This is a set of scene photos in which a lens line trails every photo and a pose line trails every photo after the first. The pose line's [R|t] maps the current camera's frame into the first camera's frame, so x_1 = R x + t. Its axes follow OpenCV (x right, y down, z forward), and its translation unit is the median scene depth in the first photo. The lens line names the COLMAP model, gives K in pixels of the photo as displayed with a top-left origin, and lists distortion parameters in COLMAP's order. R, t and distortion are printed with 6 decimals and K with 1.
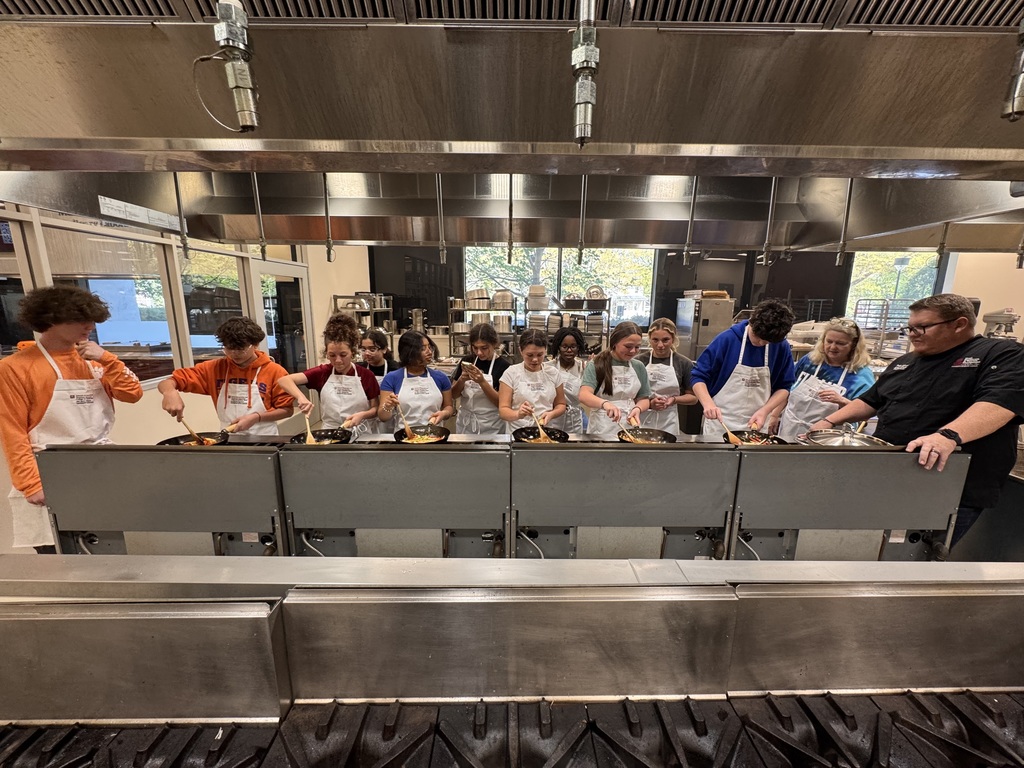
lens RADIAL K [[457.7, 0, 511.9], [0, 457.7, 390.0], [0, 0, 1]] dist [0.004445, 0.000374]
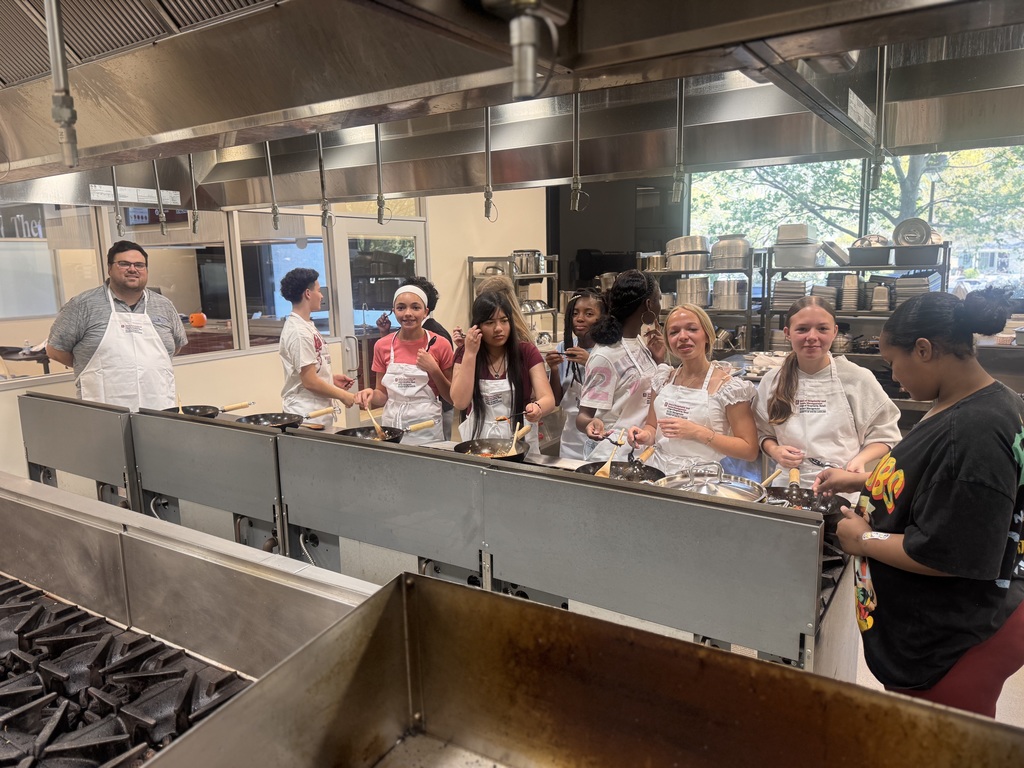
lens RADIAL K [[740.7, 0, 508.1], [0, 740.7, 381.2], [0, 0, 1]] dist [0.024661, -0.006794]
pose [[0.827805, 0.061143, -0.557675, 0.360076], [-0.076837, 0.997032, -0.004742, 0.000723], [0.555730, 0.046775, 0.830046, 0.014108]]
